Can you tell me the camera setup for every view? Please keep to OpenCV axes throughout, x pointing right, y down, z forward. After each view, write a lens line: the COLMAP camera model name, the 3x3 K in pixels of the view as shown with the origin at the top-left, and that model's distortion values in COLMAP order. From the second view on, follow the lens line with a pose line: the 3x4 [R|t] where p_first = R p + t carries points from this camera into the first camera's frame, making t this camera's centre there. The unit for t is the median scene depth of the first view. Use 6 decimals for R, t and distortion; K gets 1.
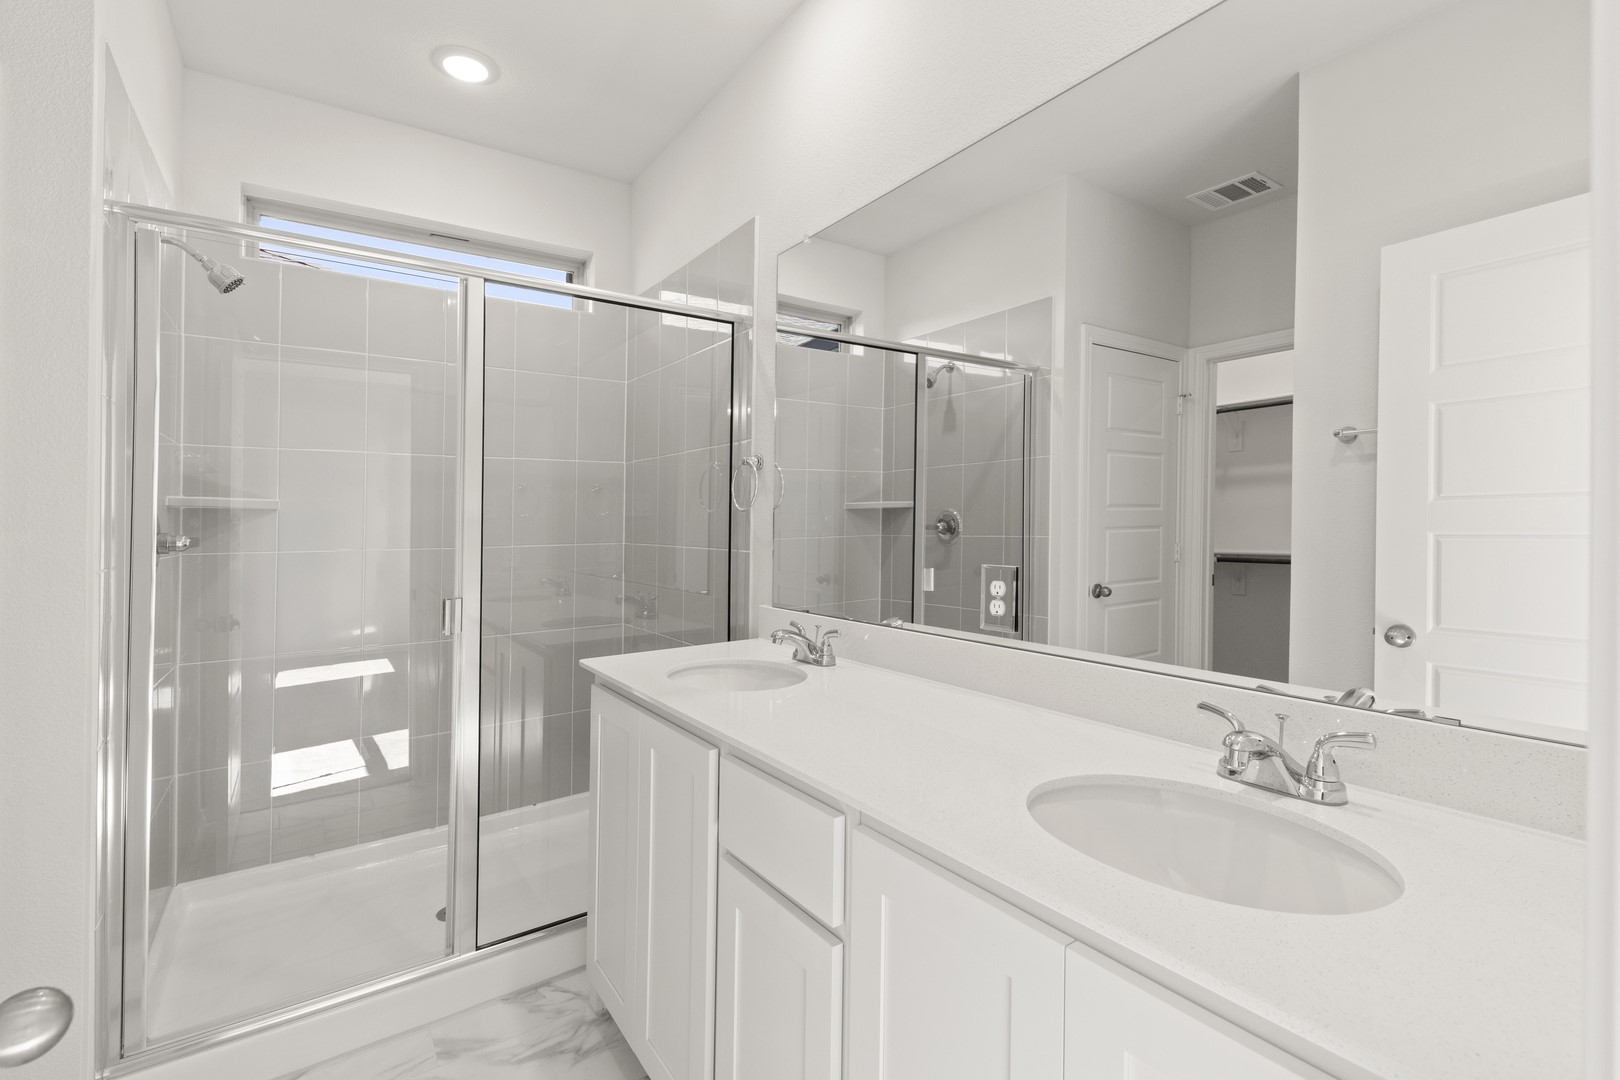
lens RADIAL K [[737.8, 0, 814.2], [0, 737.8, 537.2], [0, 0, 1]] dist [-0.002398, -0.002548]
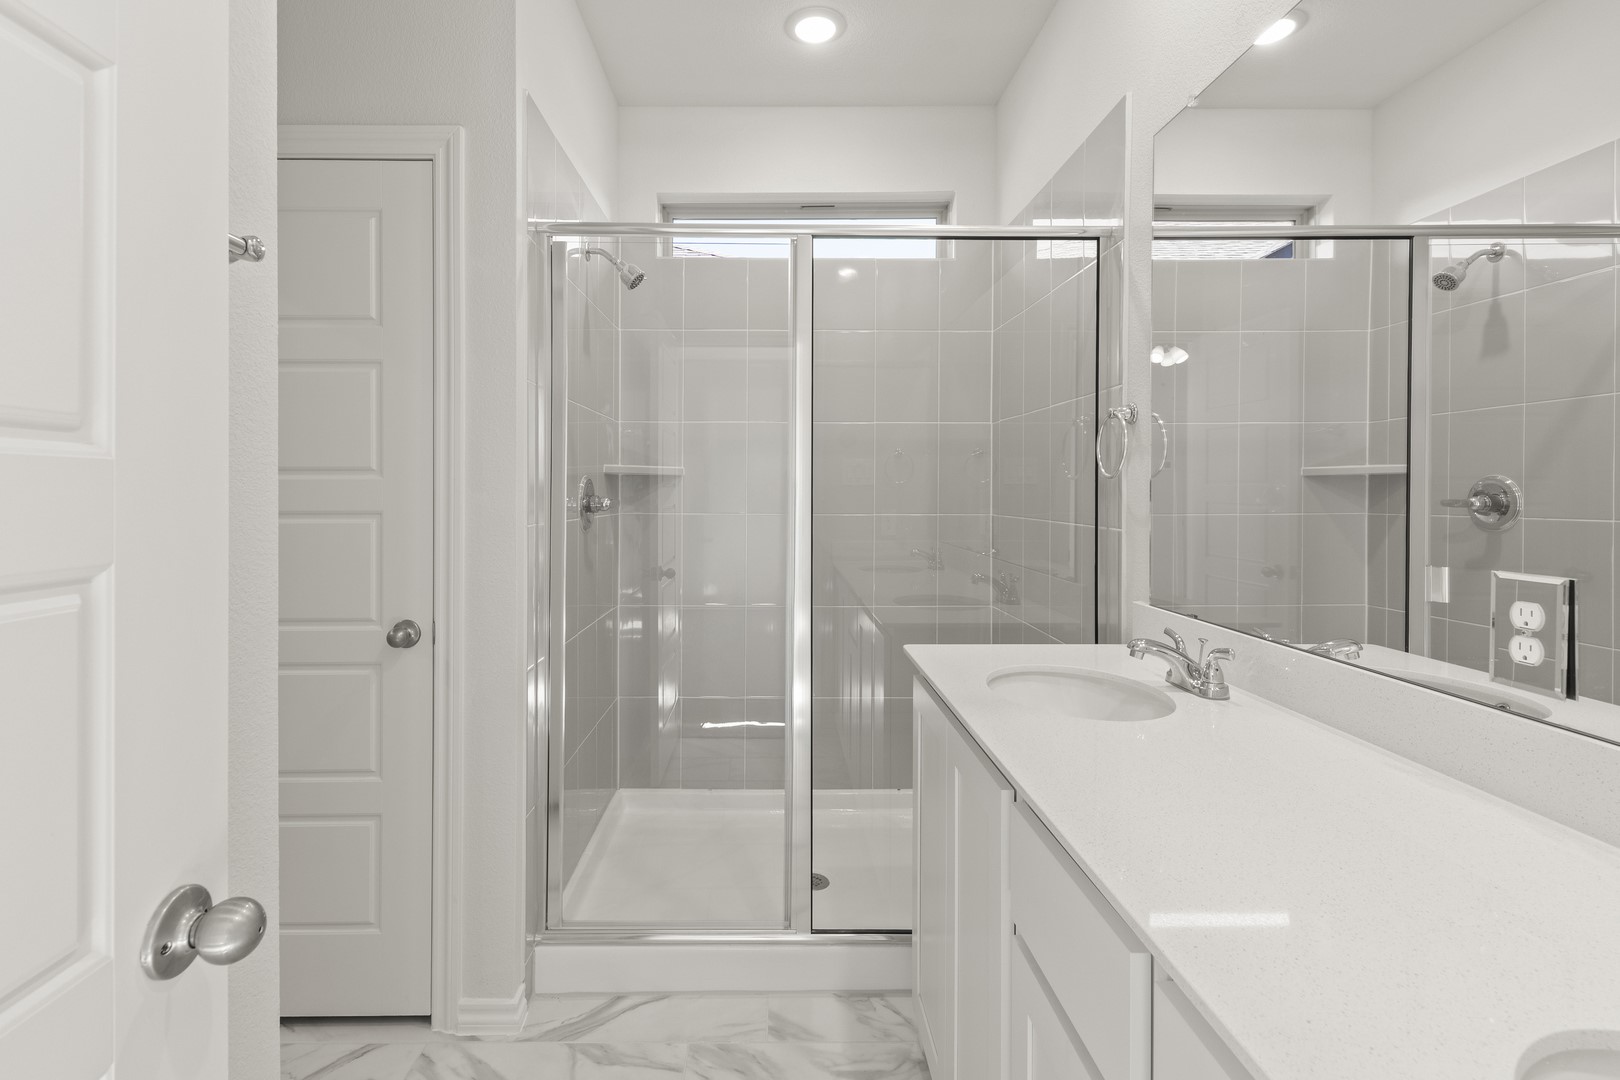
lens RADIAL K [[772.8, 0, 785.0], [0, 772.8, 491.6], [0, 0, 1]] dist [0.013586, -0.001404]
pose [[0.822573, 0.010990, -0.568553, 0.072104], [-0.021611, 0.999695, -0.011941, -0.003460], [0.568249, 0.022109, 0.822560, 0.111612]]
